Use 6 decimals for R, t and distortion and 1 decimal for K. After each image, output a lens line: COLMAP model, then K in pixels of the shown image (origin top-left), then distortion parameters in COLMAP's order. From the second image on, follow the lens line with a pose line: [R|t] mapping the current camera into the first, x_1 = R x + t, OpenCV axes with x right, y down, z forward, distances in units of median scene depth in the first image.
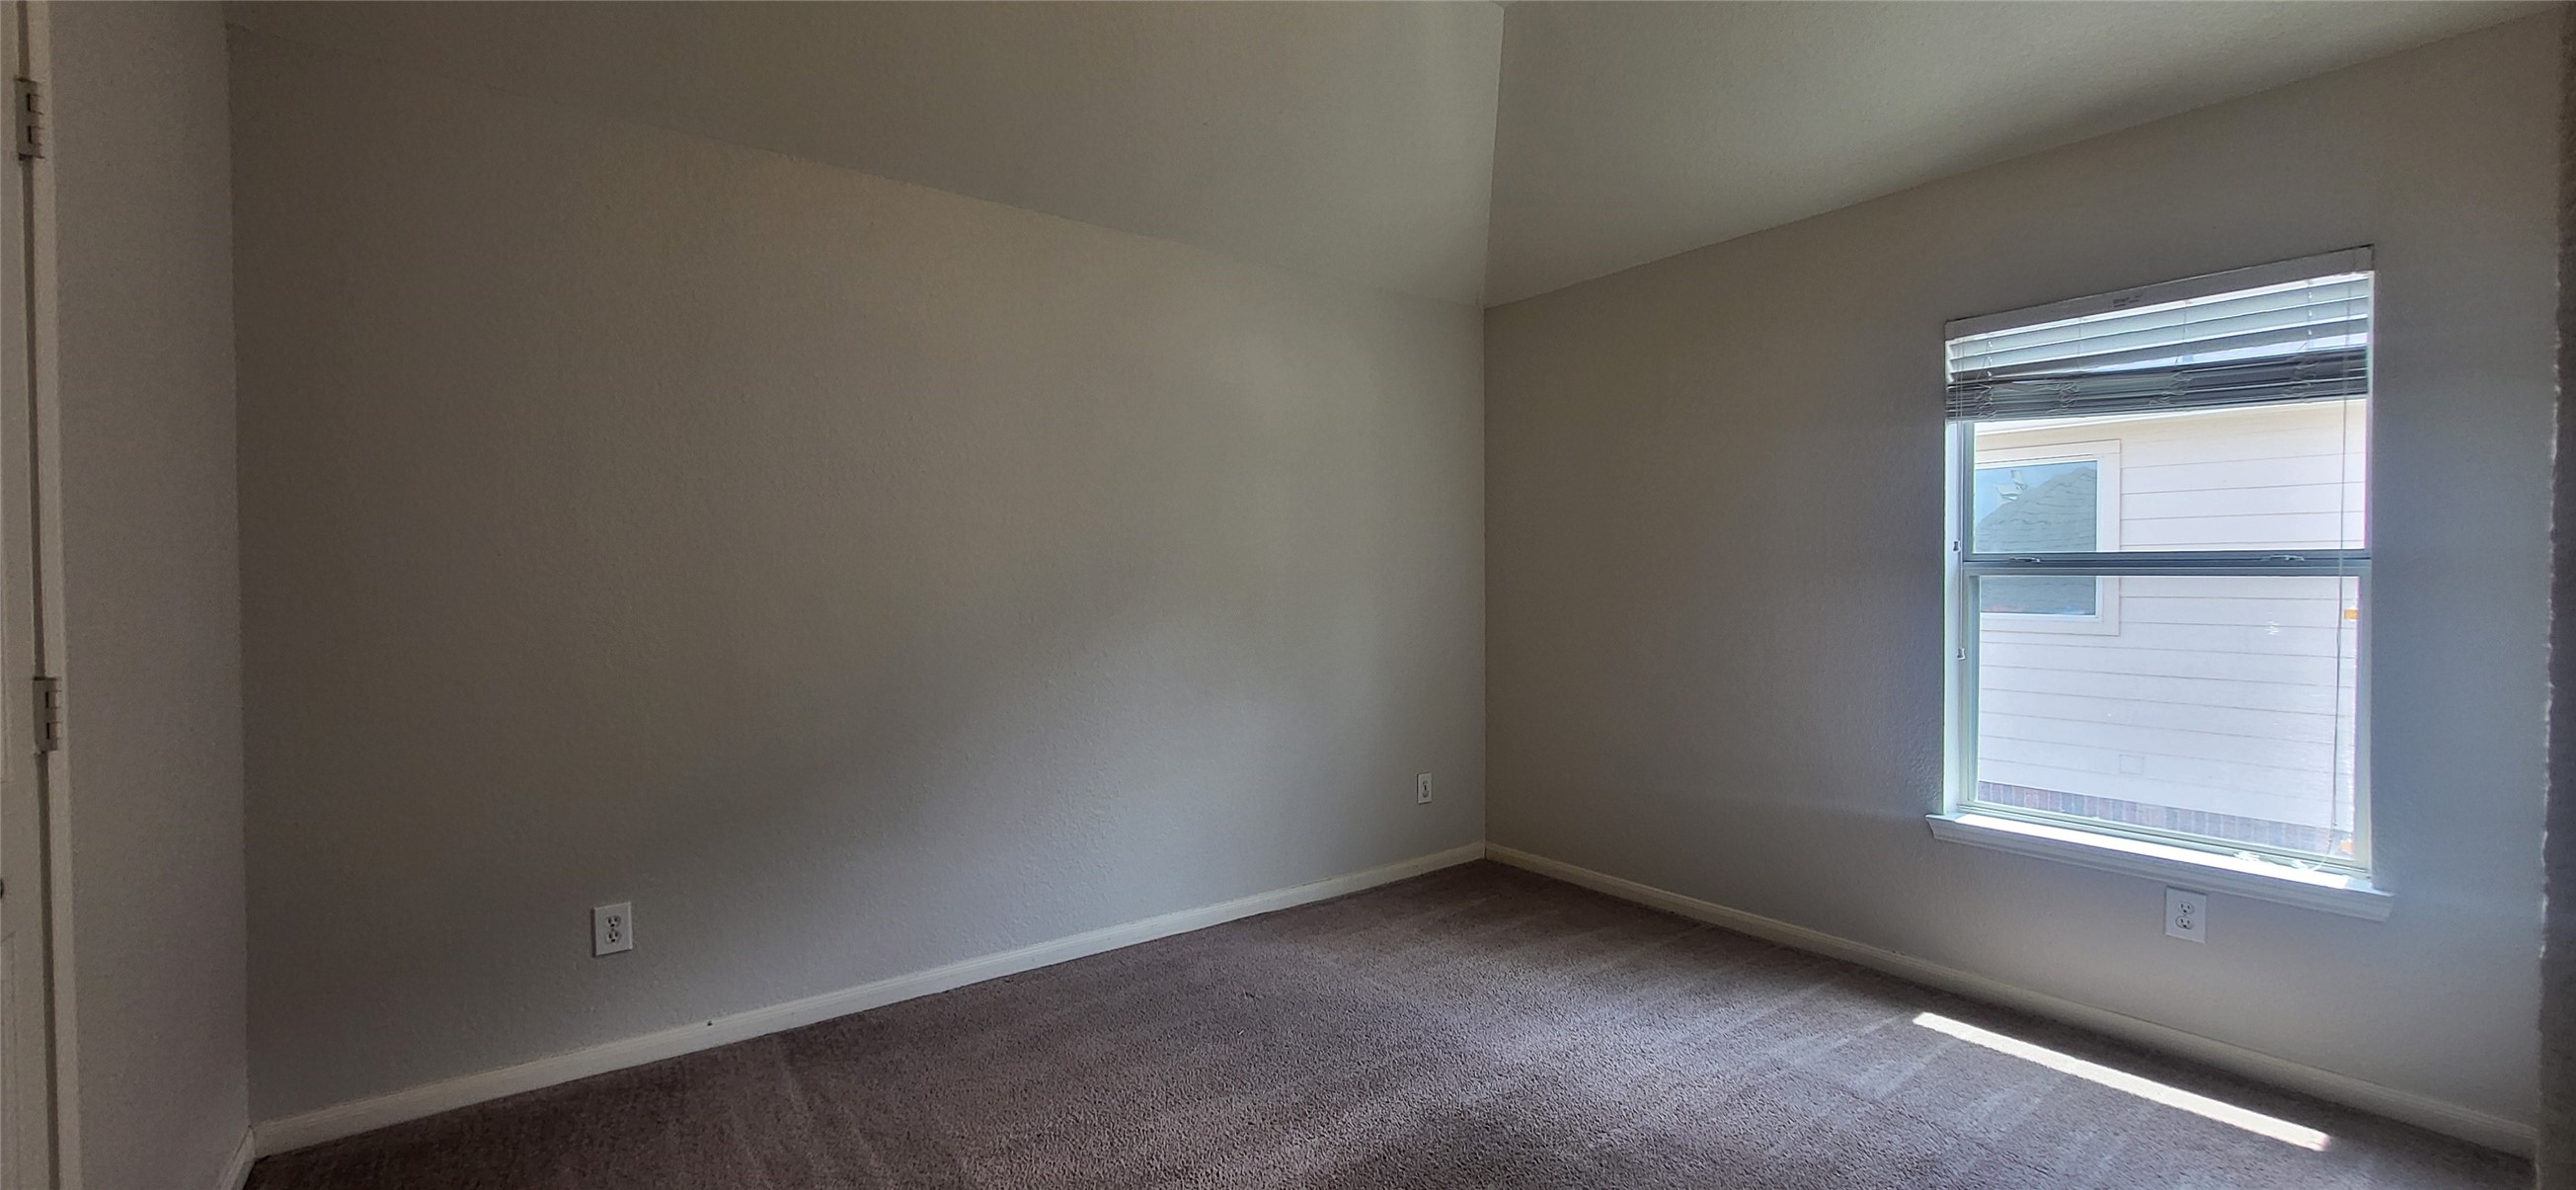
lens RADIAL K [[1015.3, 0, 1288.0], [0, 1015.3, 595.0], [0, 0, 1]] dist [0.000516, -0.000584]
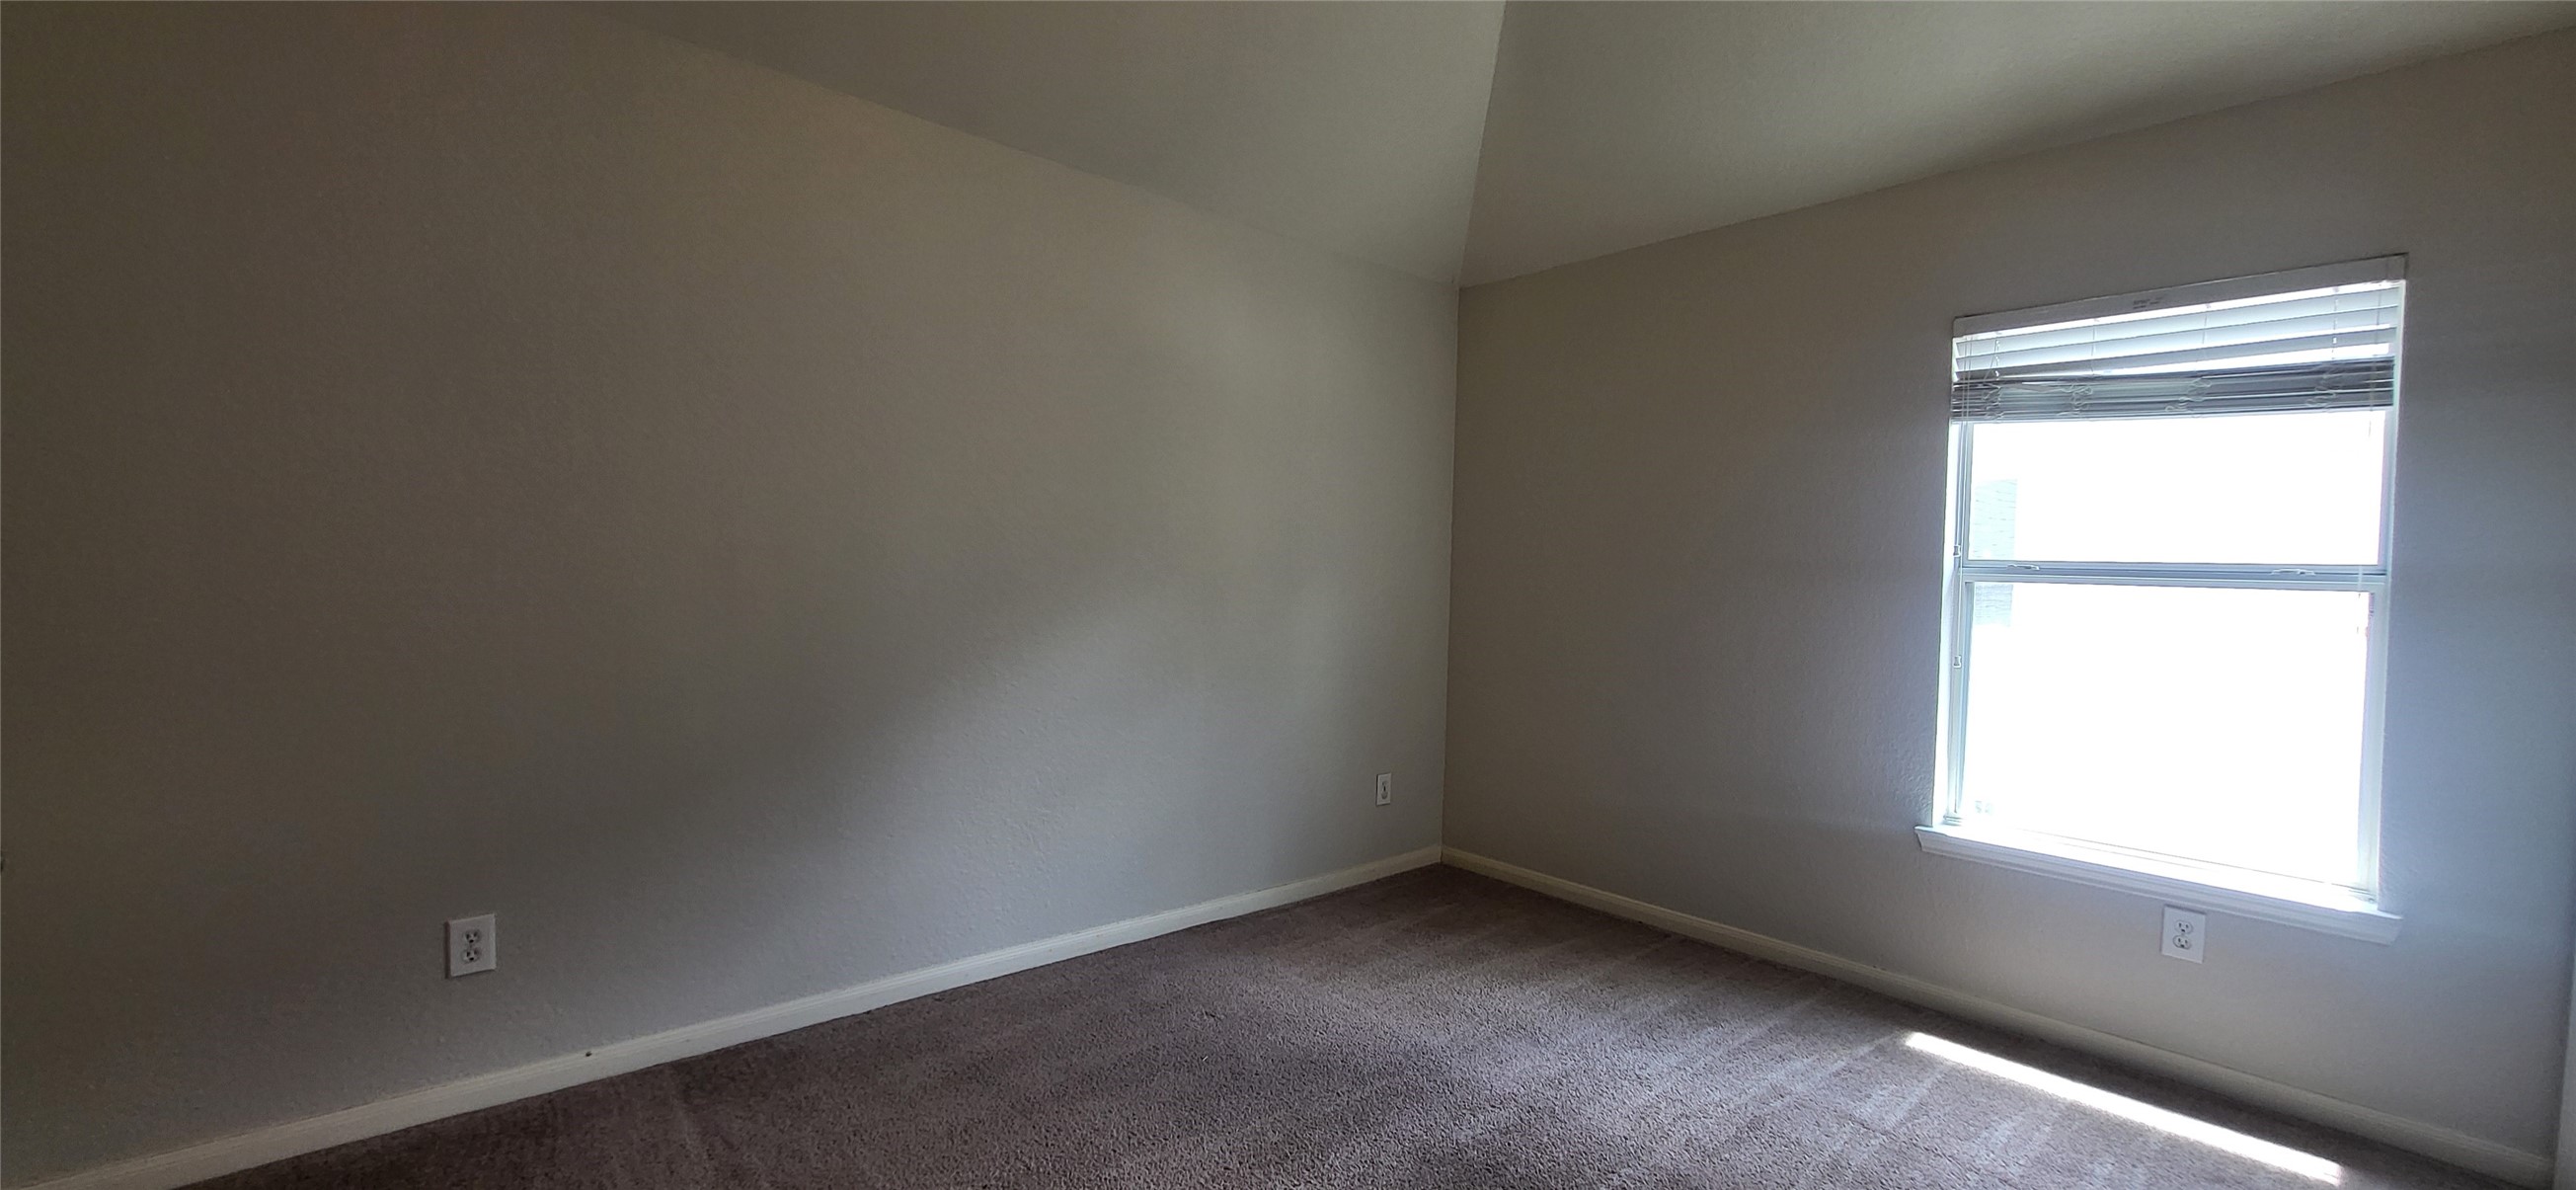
lens RADIAL K [[1015.3, 0, 1288.0], [0, 1015.3, 595.0], [0, 0, 1]] dist [0.000516, -0.000584]
pose [[0.996047, 0.030392, 0.083472, -0.064802], [-0.030960, 0.999505, 0.005512, 0.010148], [-0.083263, -0.008074, 0.996495, 0.099830]]
